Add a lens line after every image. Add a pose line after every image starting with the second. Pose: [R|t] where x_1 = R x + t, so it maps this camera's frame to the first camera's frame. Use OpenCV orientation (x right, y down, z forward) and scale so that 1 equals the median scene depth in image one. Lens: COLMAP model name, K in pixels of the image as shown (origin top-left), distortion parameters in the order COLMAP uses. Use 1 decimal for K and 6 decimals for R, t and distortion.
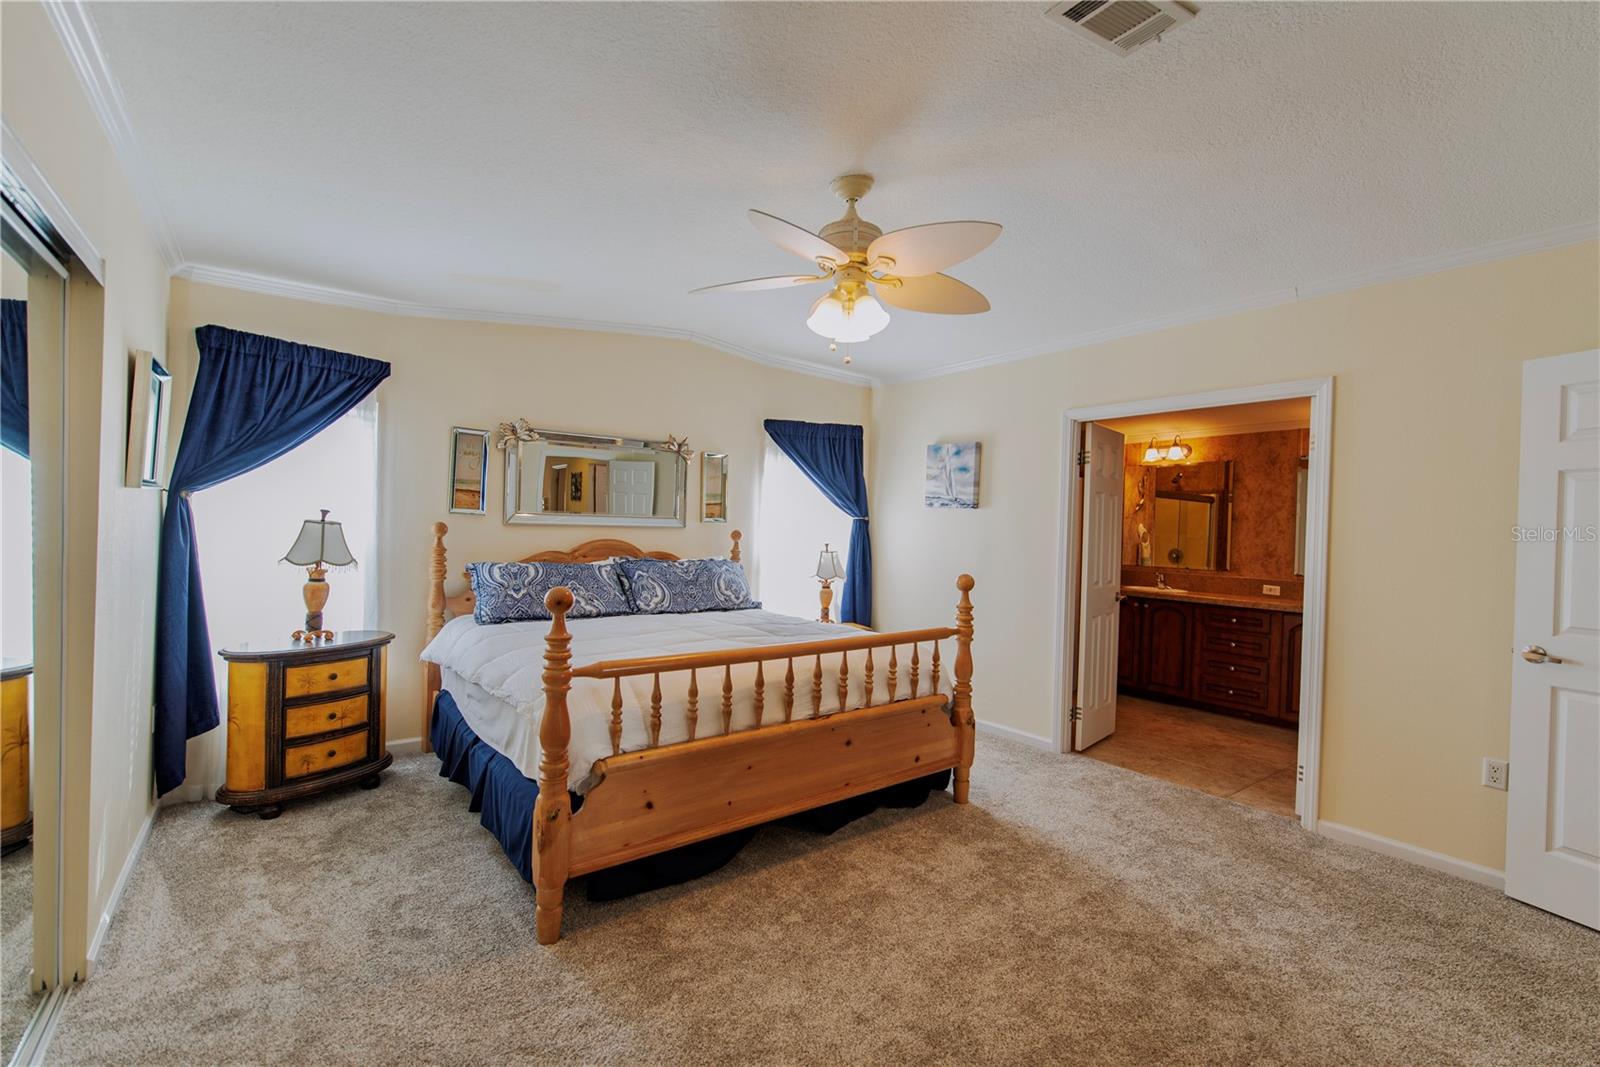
lens RADIAL K [[688.1, 0, 800.0], [0, 688.1, 533.5], [0, 0, 1]] dist [-0.017560, -0.000198]
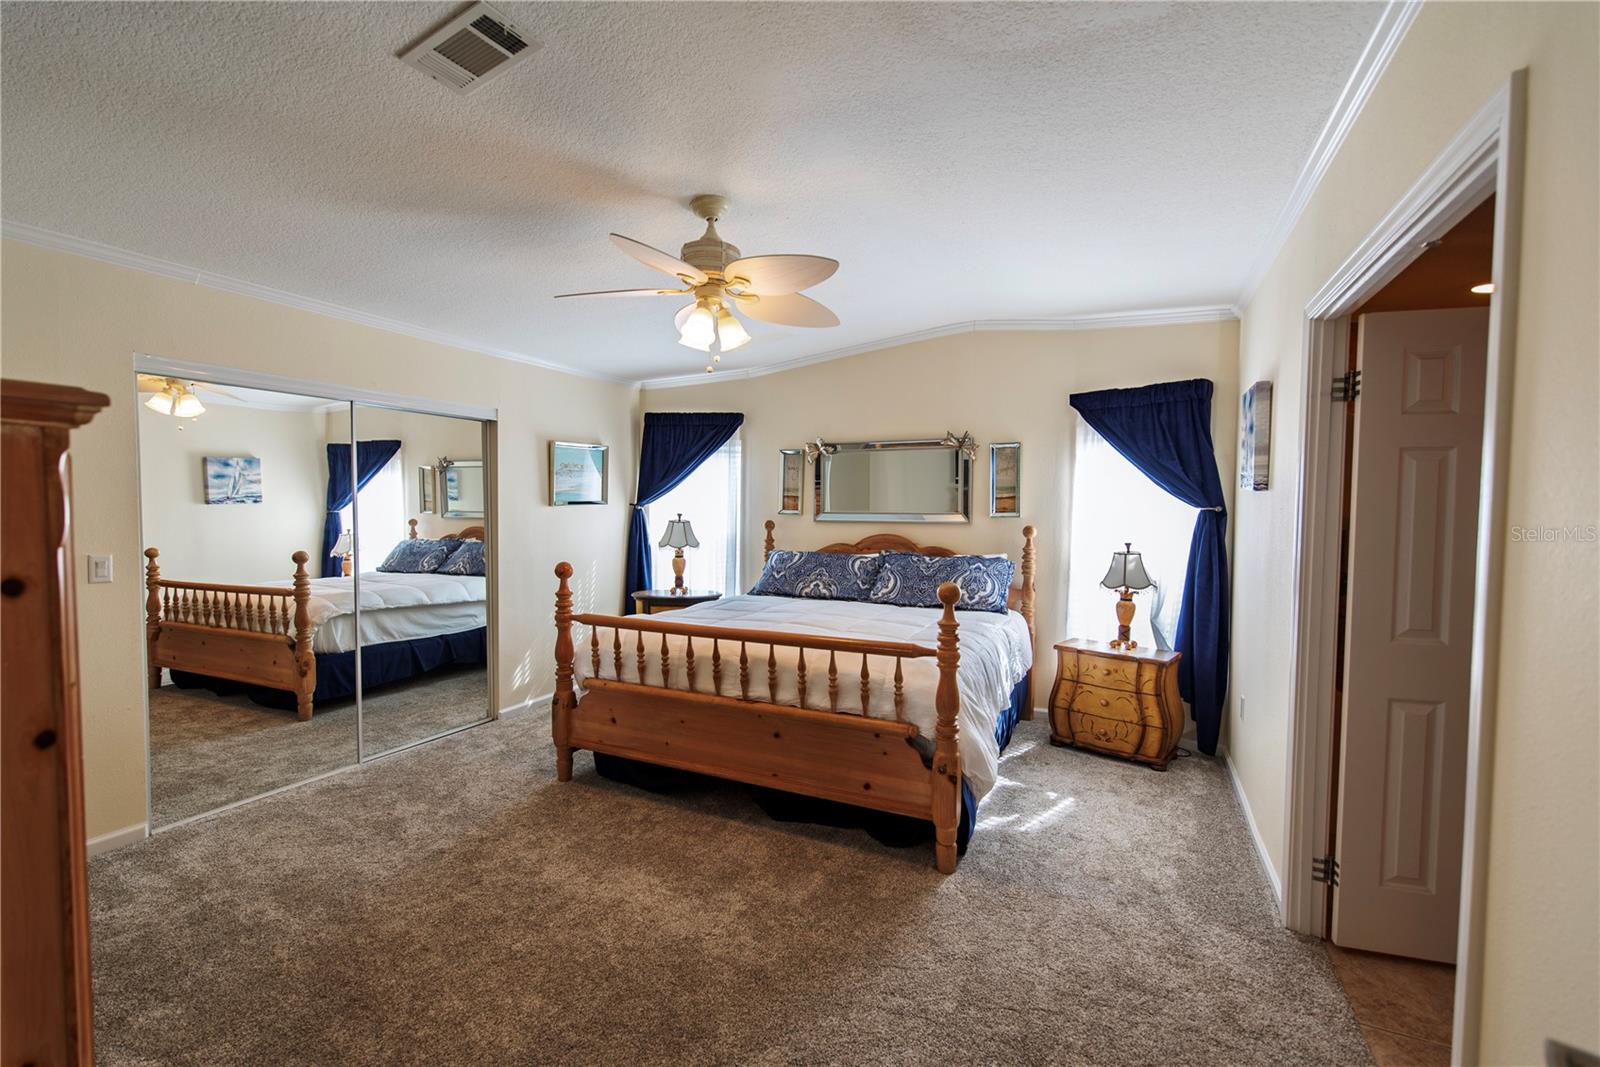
lens RADIAL K [[686.5, 0, 801.2], [0, 686.5, 536.4], [0, 0, 1]] dist [0.002081, -0.000620]
pose [[0.457453, 0.014676, -0.889113, 0.734084], [-0.002091, 0.999879, 0.015429, -0.005119], [0.889232, -0.005199, 0.457428, 0.418549]]
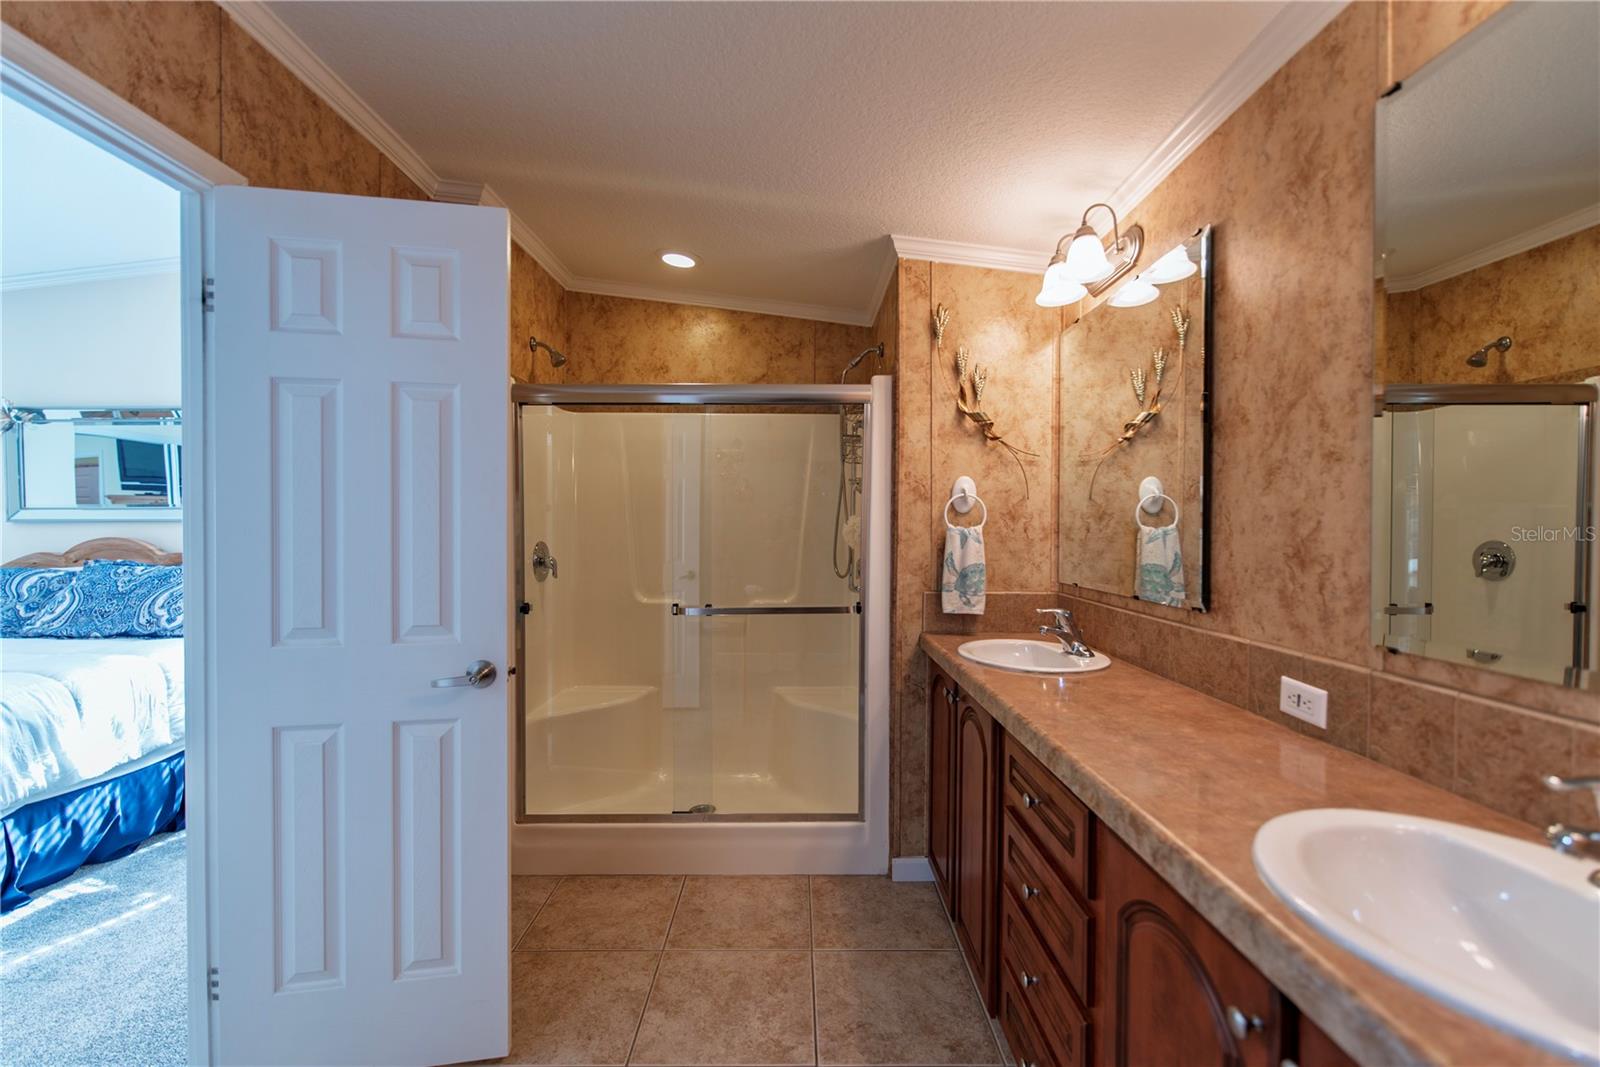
lens RADIAL K [[686.5, 0, 801.2], [0, 686.5, 536.4], [0, 0, 1]] dist [0.002081, -0.000620]
pose [[0.804592, -0.018888, -0.593527, 0.941868], [0.018700, 0.999804, -0.006468, 0.031090], [0.593533, -0.005895, 0.804788, 0.948271]]
